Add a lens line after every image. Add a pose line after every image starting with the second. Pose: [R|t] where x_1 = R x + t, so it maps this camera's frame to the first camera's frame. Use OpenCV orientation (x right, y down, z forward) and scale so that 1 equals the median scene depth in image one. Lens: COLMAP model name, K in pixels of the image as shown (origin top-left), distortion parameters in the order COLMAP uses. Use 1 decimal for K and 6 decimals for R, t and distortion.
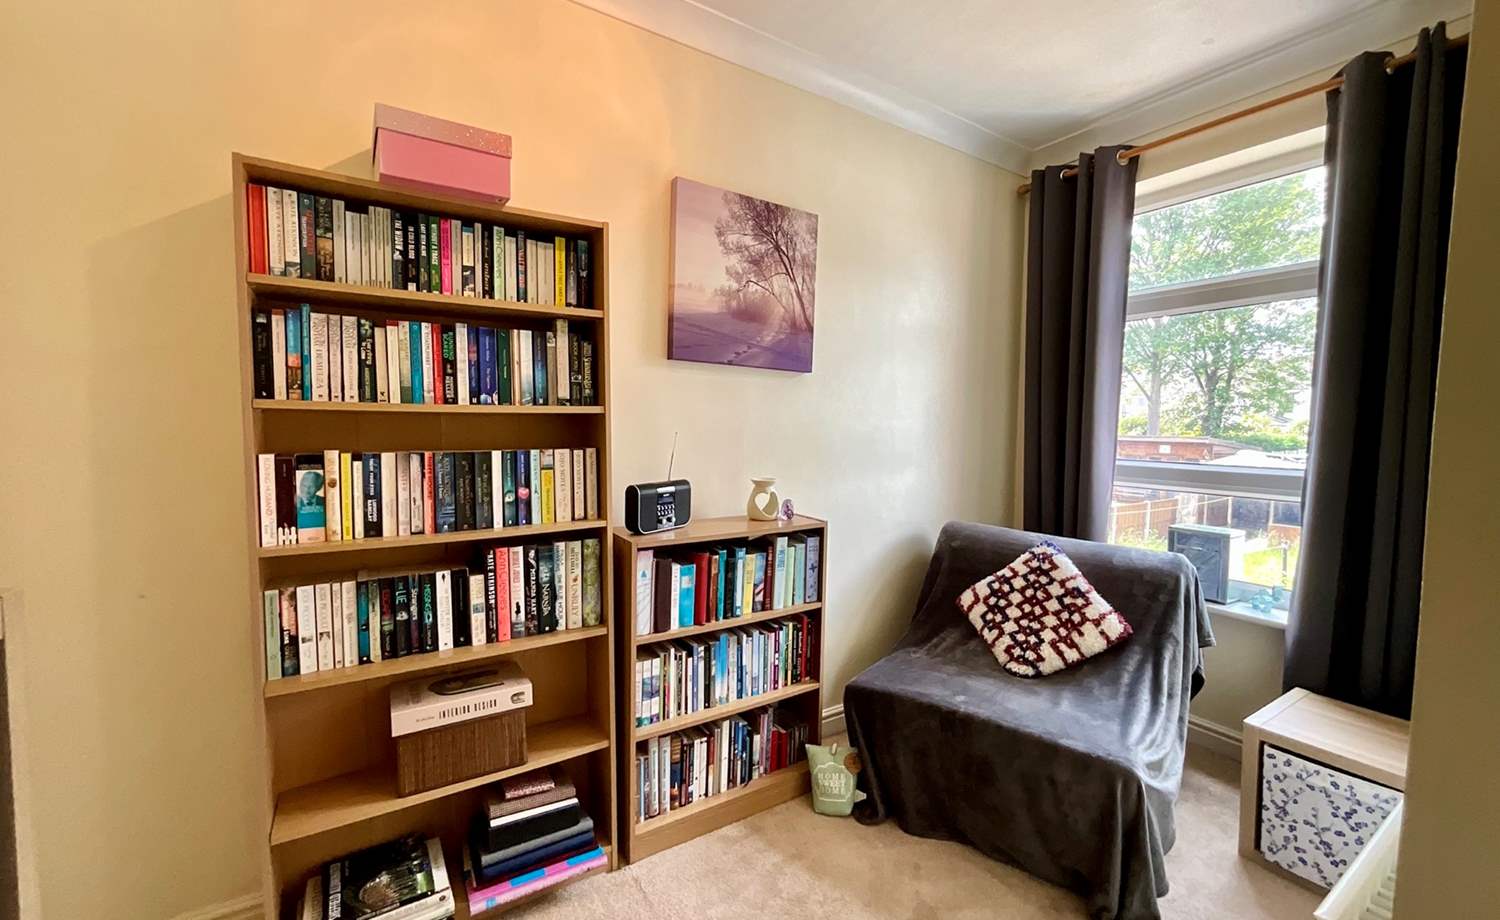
lens RADIAL K [[606.7, 0, 750.0], [0, 606.7, 460.0], [0, 0, 1]] dist [0.001483, 0.000220]
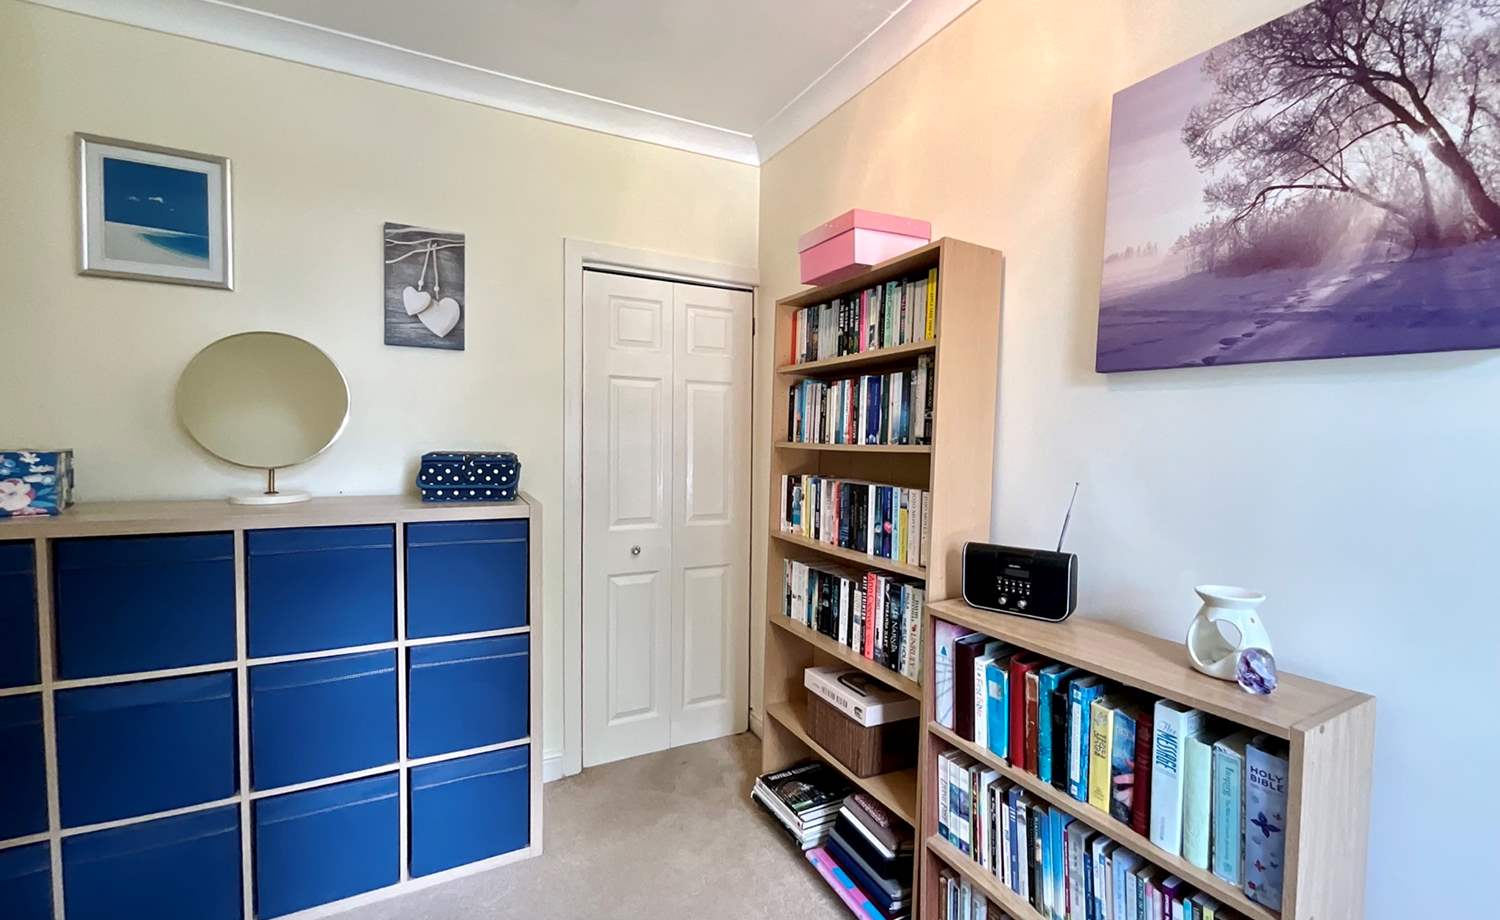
lens RADIAL K [[624.8, 0, 750.0], [0, 624.8, 460.0], [0, 0, 1]] dist [-0.002379, -0.000322]
pose [[-0.086515, 0.027951, -0.995858, 0.727644], [-0.074920, 0.996593, 0.034481, -0.082251], [0.993430, 0.077593, -0.084126, 0.853586]]
